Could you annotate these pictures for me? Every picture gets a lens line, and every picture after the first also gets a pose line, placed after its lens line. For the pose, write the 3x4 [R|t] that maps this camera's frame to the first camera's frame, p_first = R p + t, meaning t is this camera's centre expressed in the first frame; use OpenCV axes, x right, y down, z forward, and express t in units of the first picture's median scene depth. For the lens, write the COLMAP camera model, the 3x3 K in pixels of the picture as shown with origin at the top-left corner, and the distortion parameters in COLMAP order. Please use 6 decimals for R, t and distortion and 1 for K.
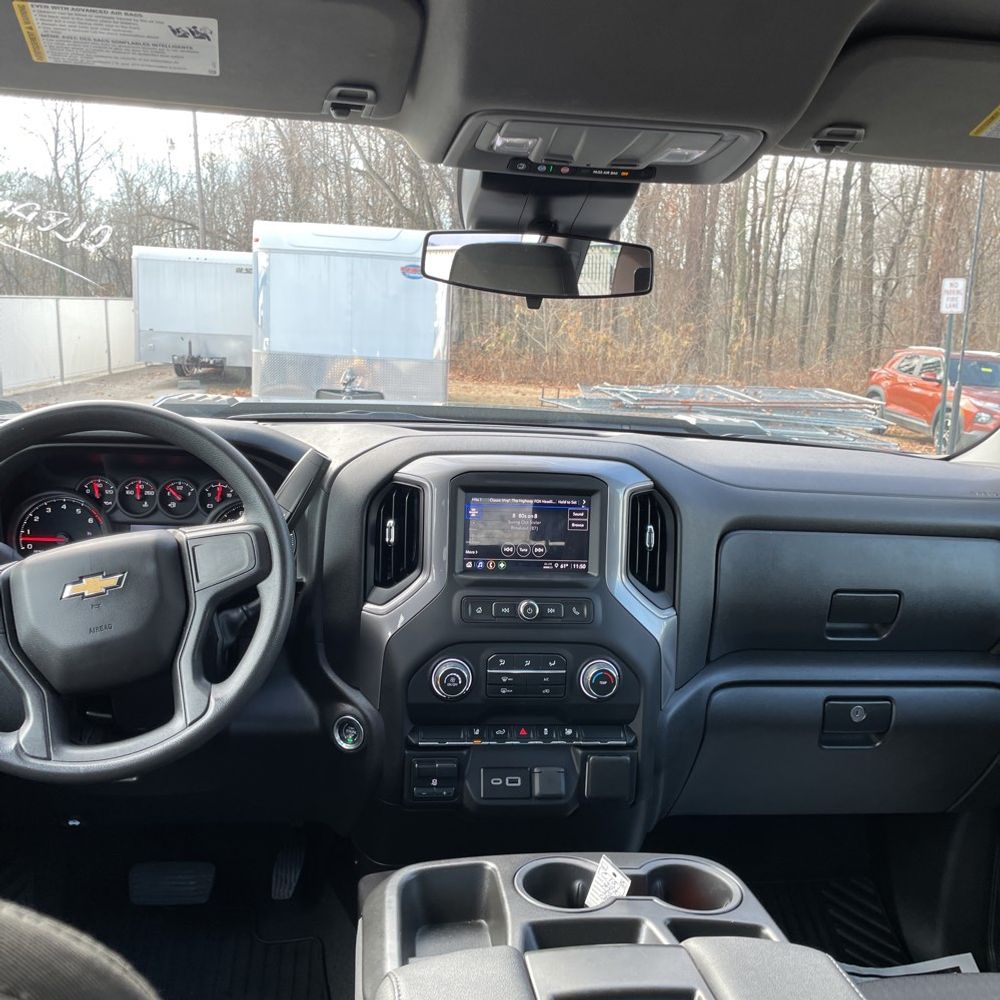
lens RADIAL K [[1006.5, 0, 504.4], [0, 1006.5, 496.4], [0, 0, 1]] dist [0.098674, -0.130010]
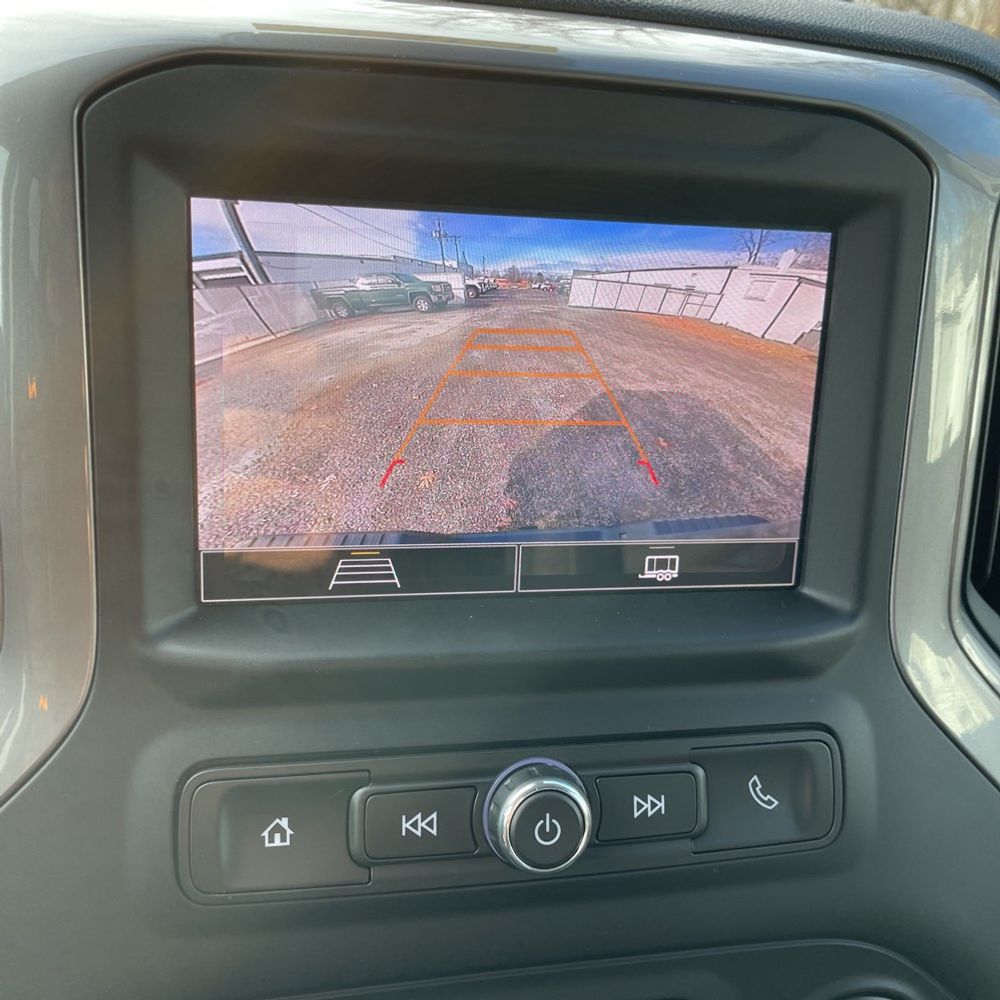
lens RADIAL K [[1000.4, 0, 502.2], [0, 1000.4, 480.9], [0, 0, 1]] dist [0.104164, -0.124372]
pose [[0.997249, -0.006675, 0.073820, 0.003035], [-0.006915, 0.983215, 0.182321, 0.013509], [-0.073798, -0.182330, 0.980464, 0.805424]]
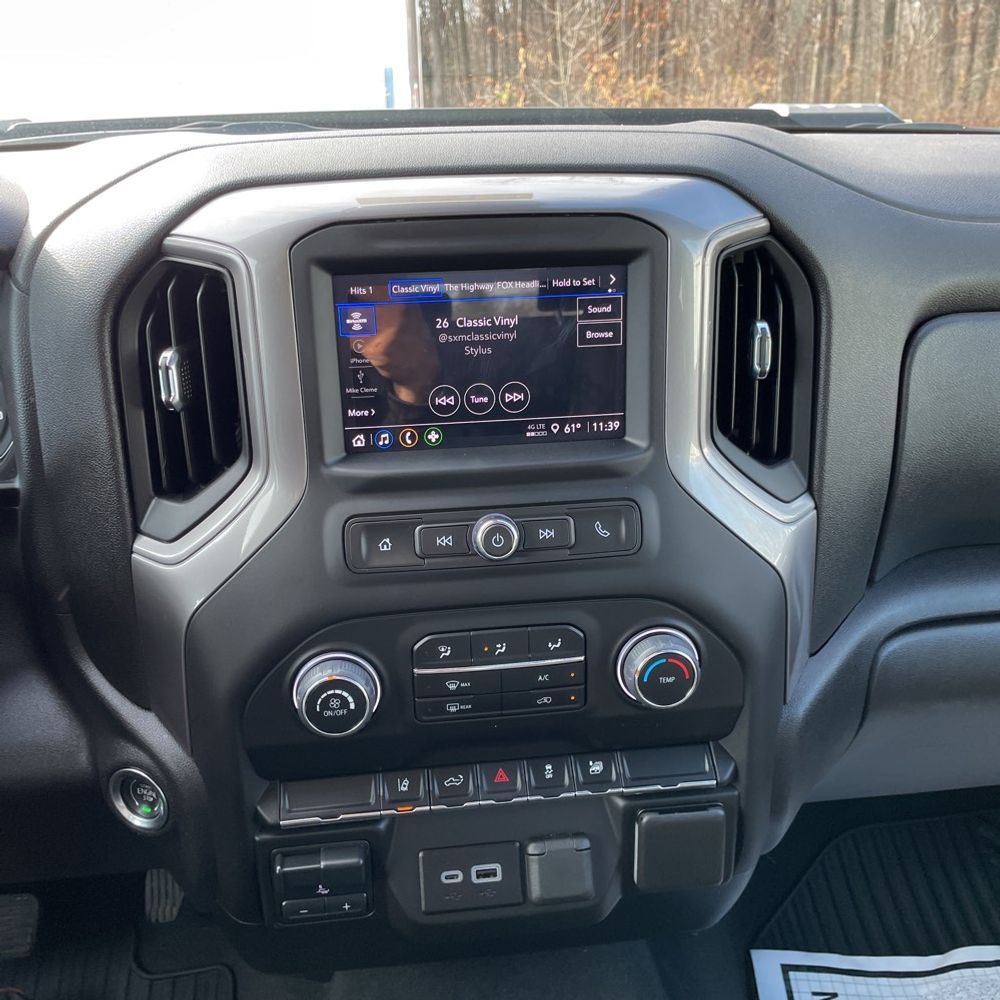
lens RADIAL K [[1049.2, 0, 515.8], [0, 1049.2, 501.2], [0, 0, 1]] dist [0.085354, -0.154788]
pose [[0.998211, -0.054172, -0.025283, 0.044611], [0.058809, 0.965808, 0.252501, -0.019618], [0.010740, -0.253536, 0.967266, 0.542210]]
